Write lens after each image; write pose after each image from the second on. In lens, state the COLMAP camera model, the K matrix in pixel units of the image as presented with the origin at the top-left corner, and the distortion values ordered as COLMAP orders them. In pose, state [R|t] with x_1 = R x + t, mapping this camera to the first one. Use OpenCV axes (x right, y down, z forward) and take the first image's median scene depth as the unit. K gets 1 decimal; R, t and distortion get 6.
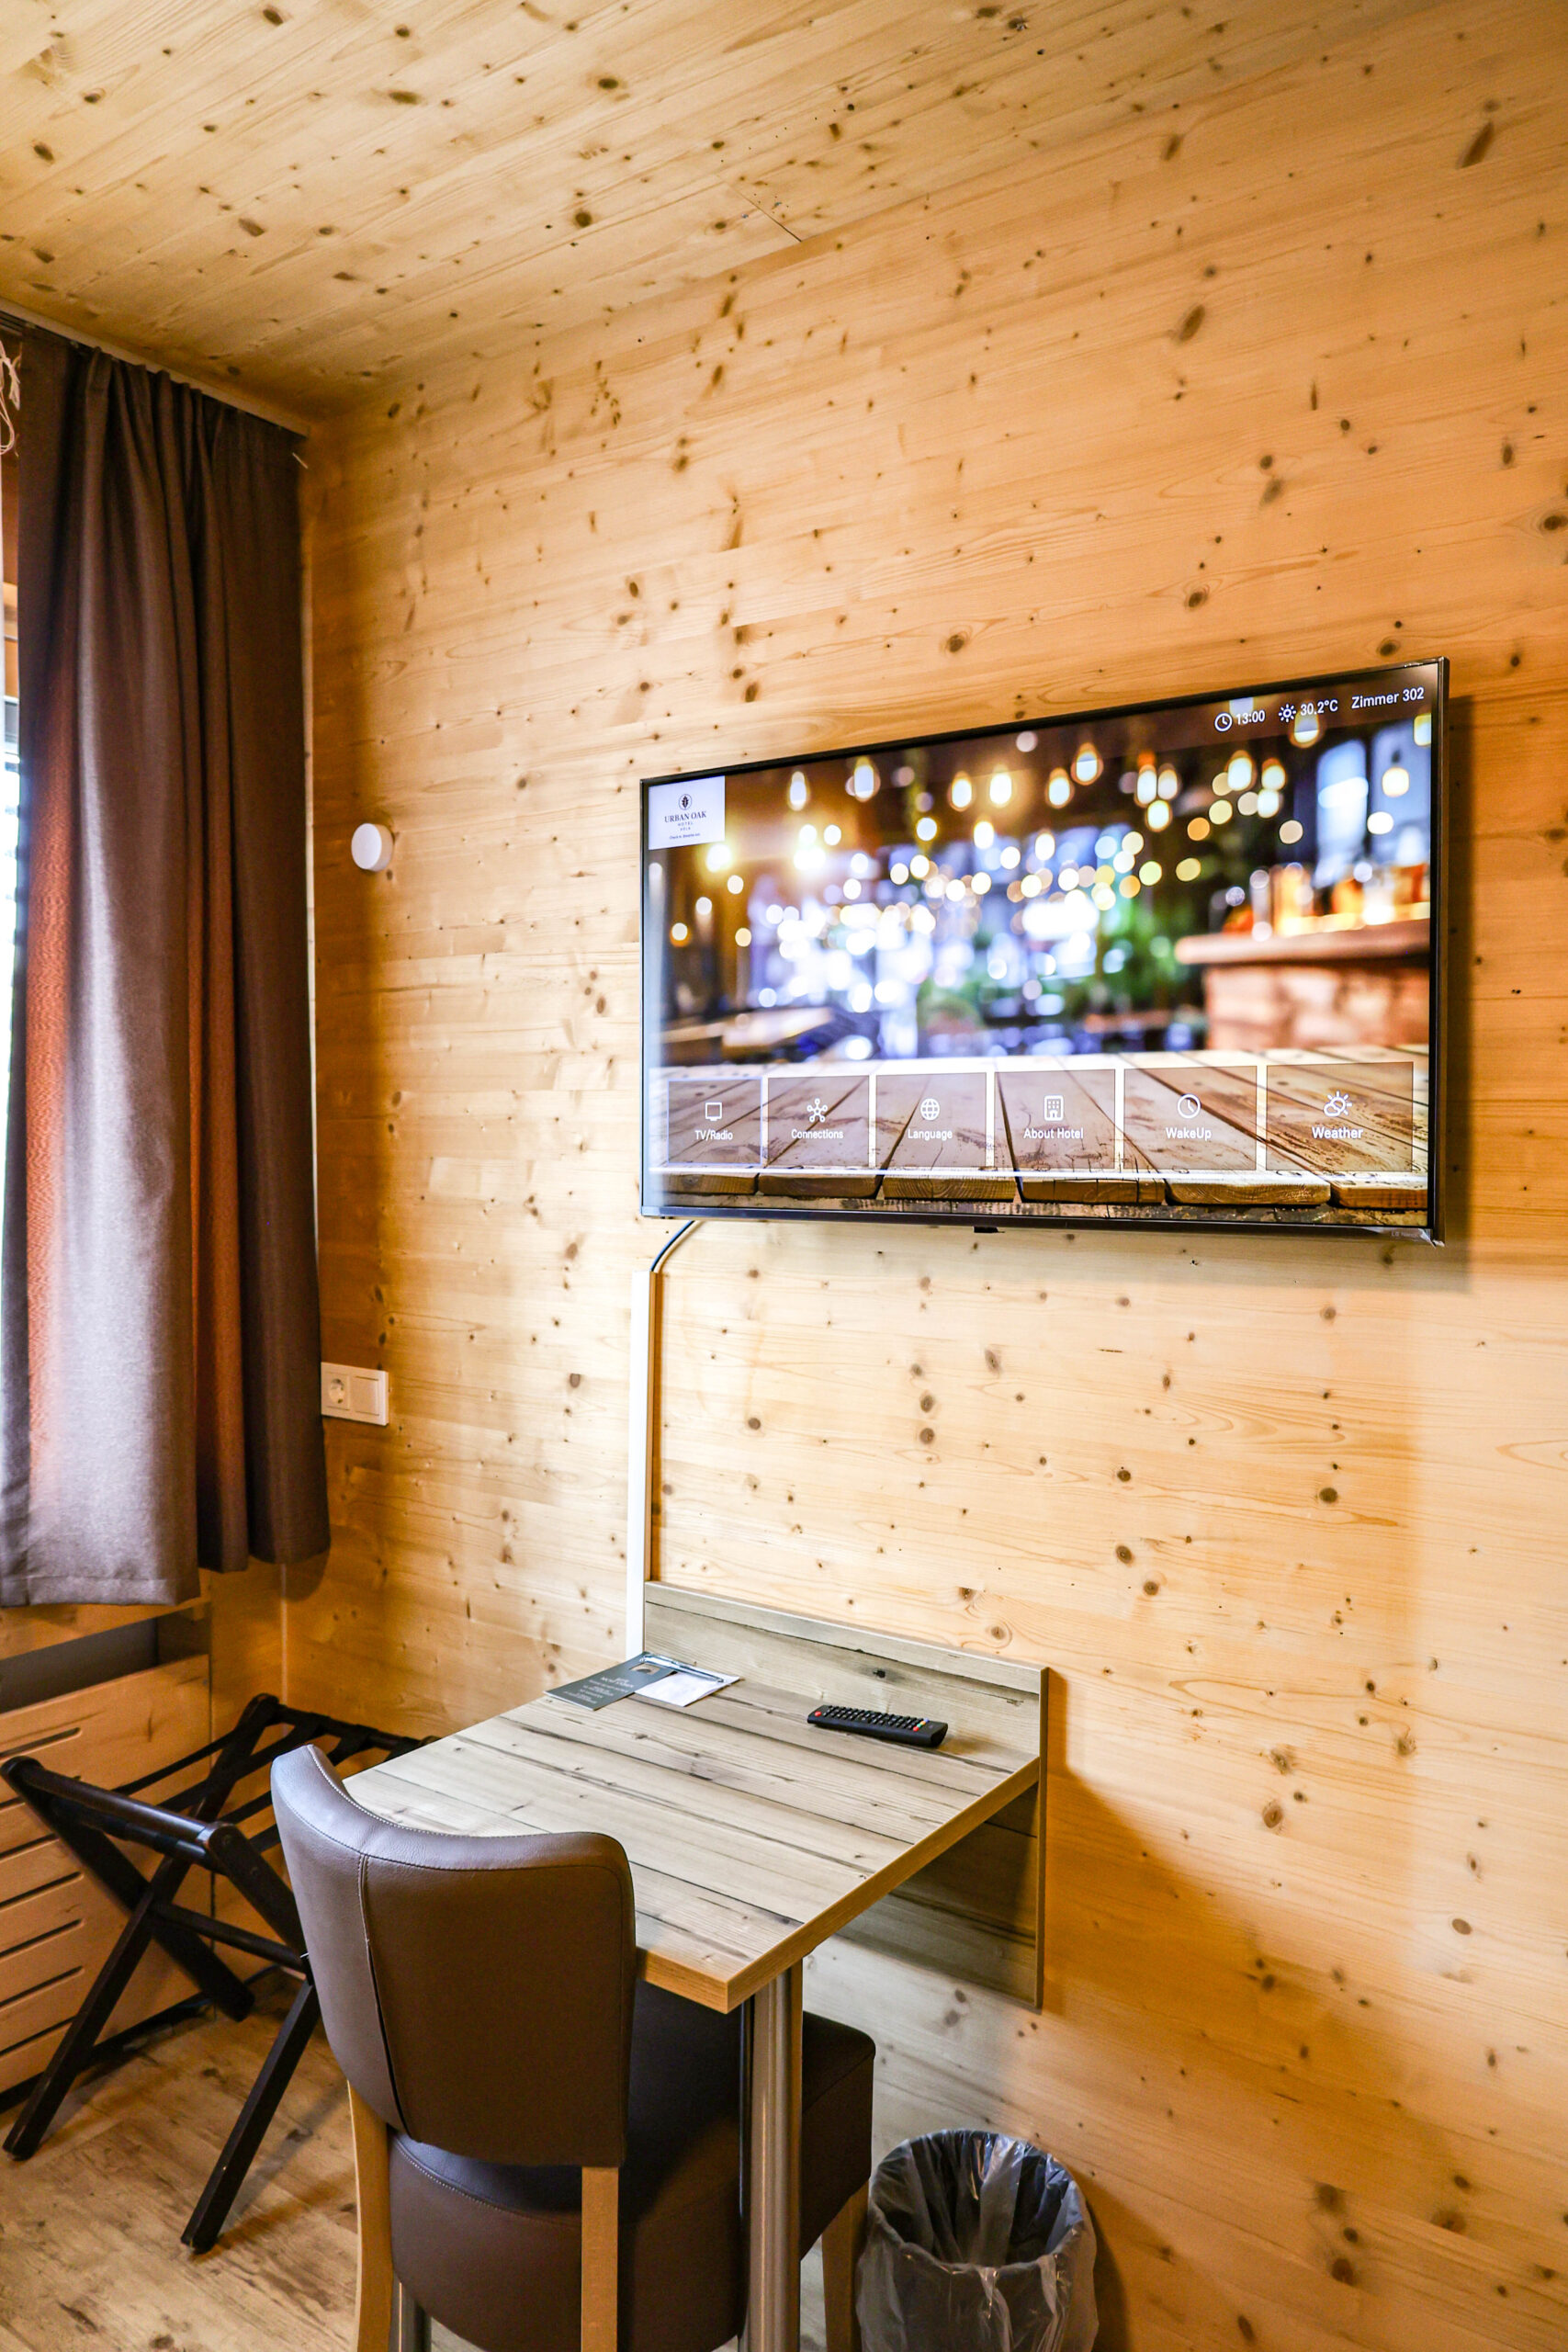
lens RADIAL K [[1596.4, 0, 786.1], [0, 1596.4, 1175.0], [0, 0, 1]] dist [-0.005602, 0.004437]
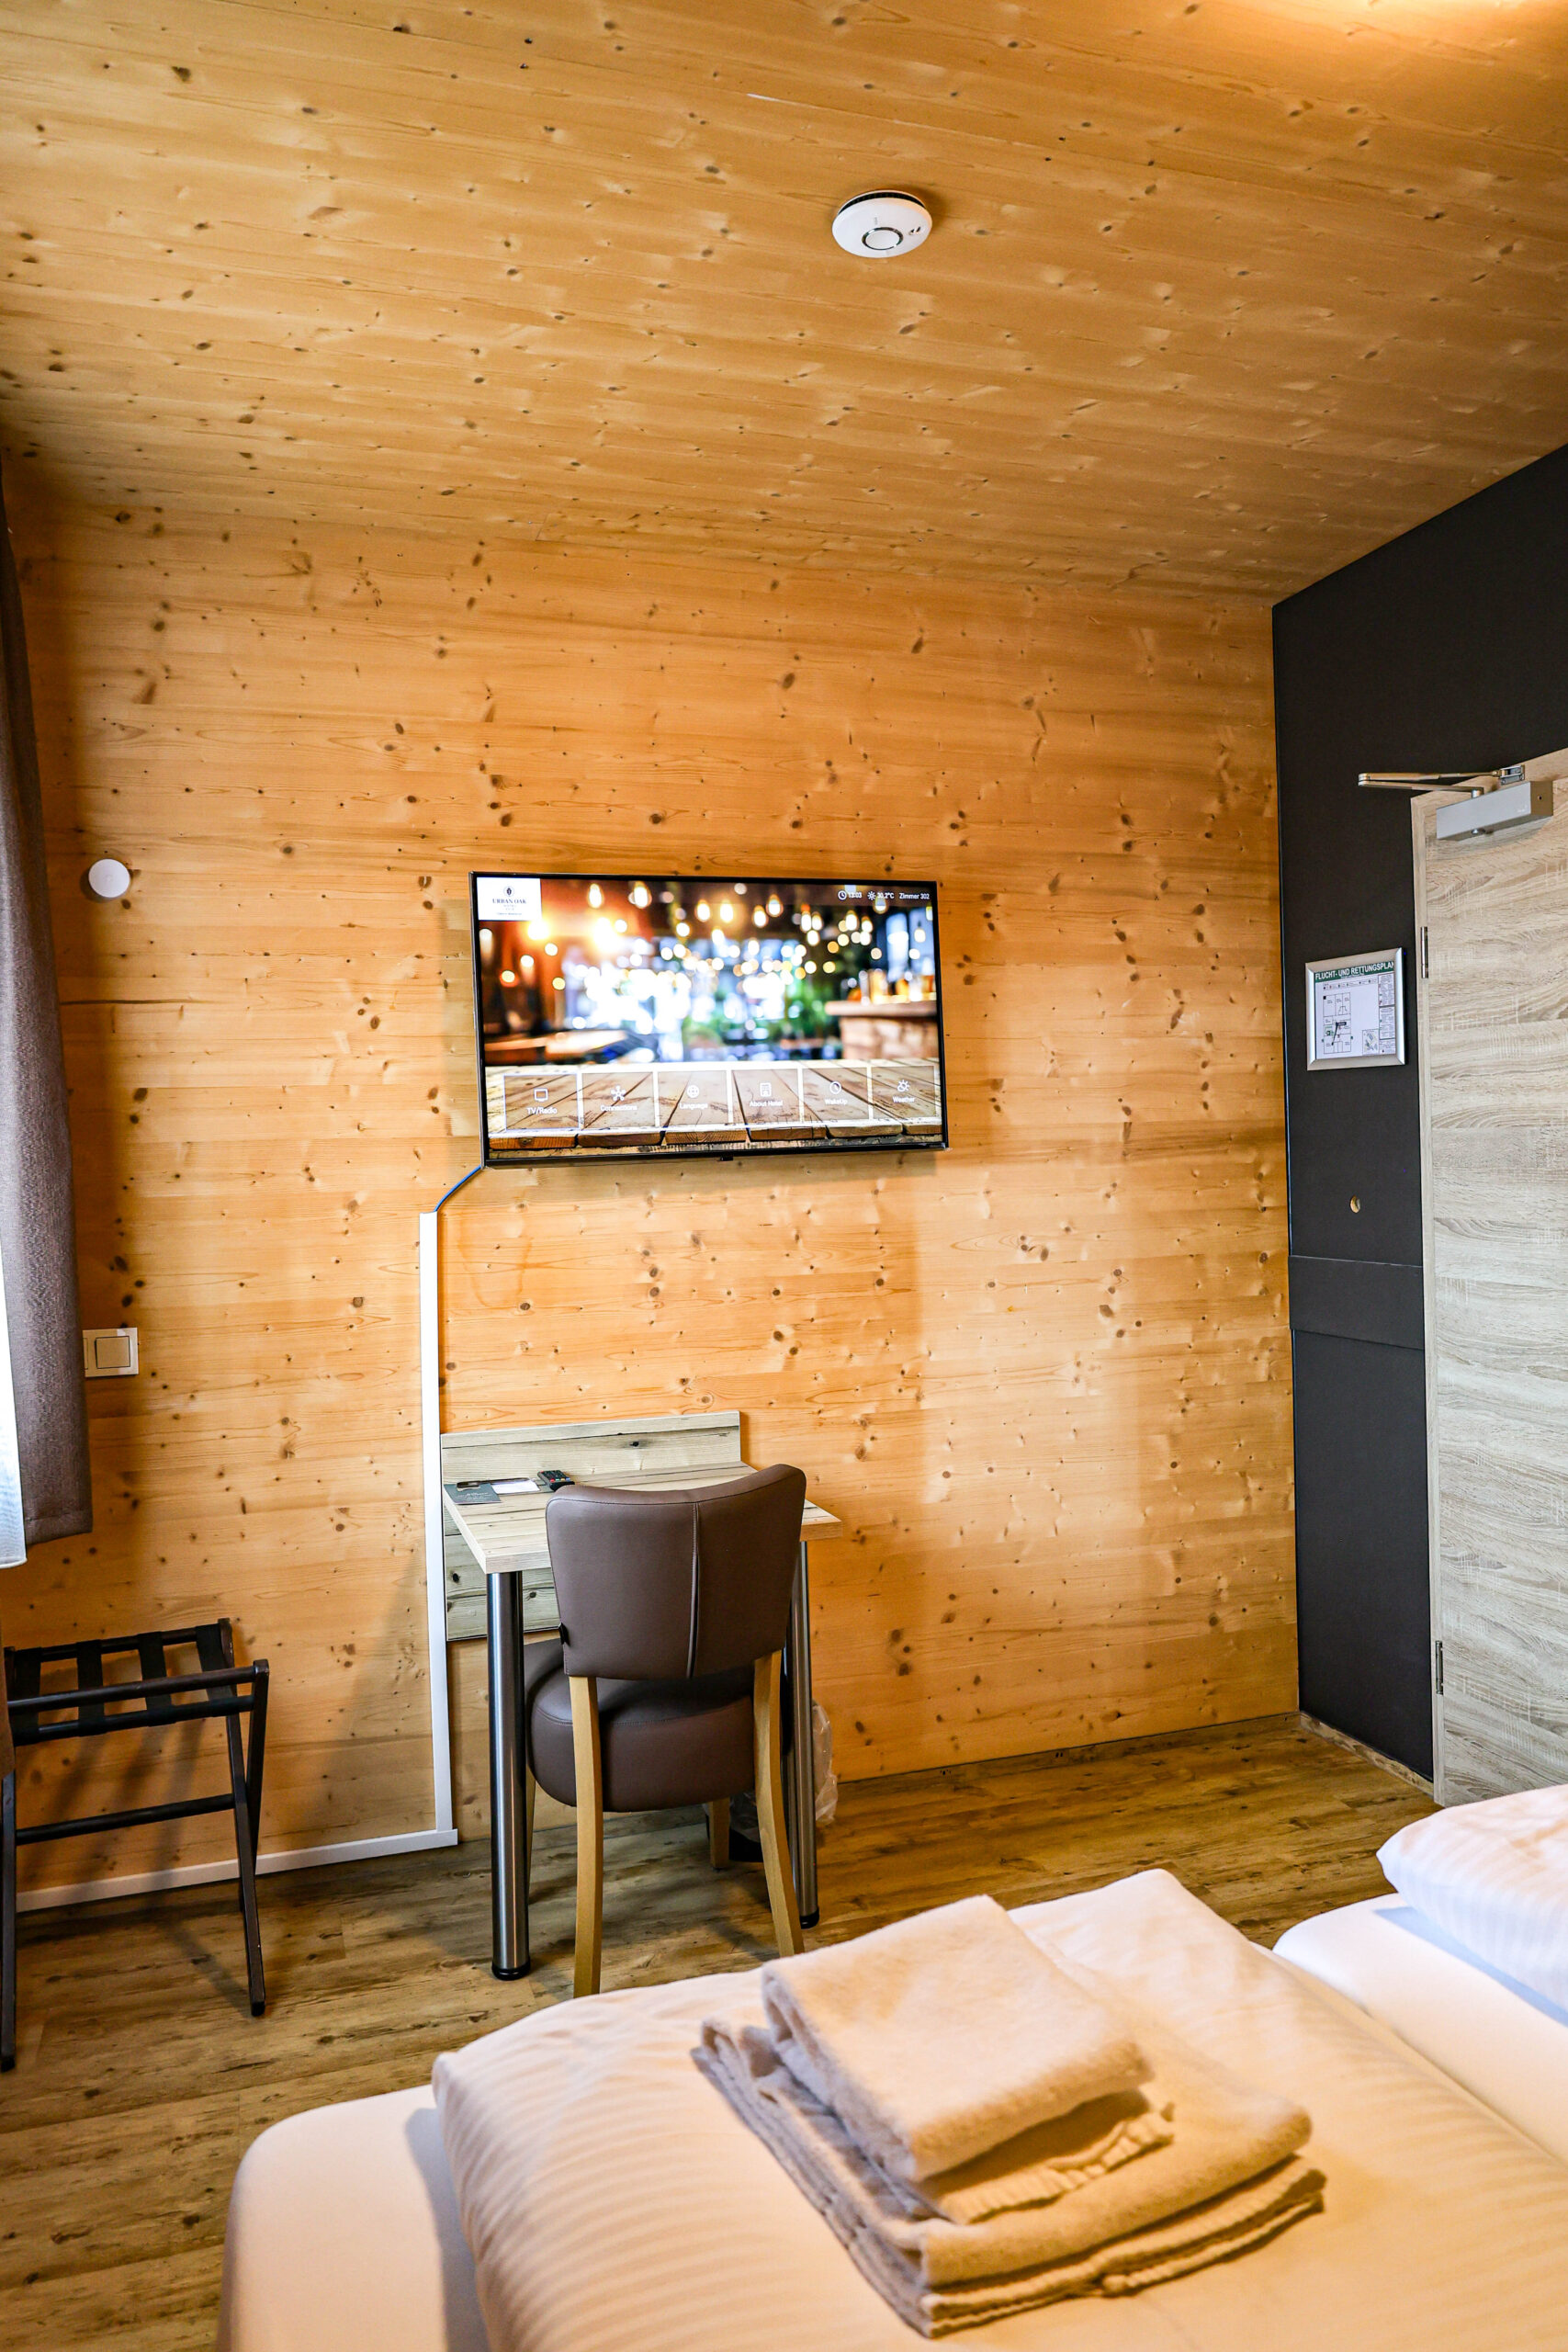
lens RADIAL K [[1596.4, 0, 784.5], [0, 1596.4, 1171.6], [0, 0, 1]] dist [-0.005602, 0.004437]
pose [[0.608366, -0.031935, 0.793013, -1.257492], [0.059798, 0.998194, -0.005677, 0.062862], [-0.791400, 0.050874, 0.609178, -0.129573]]
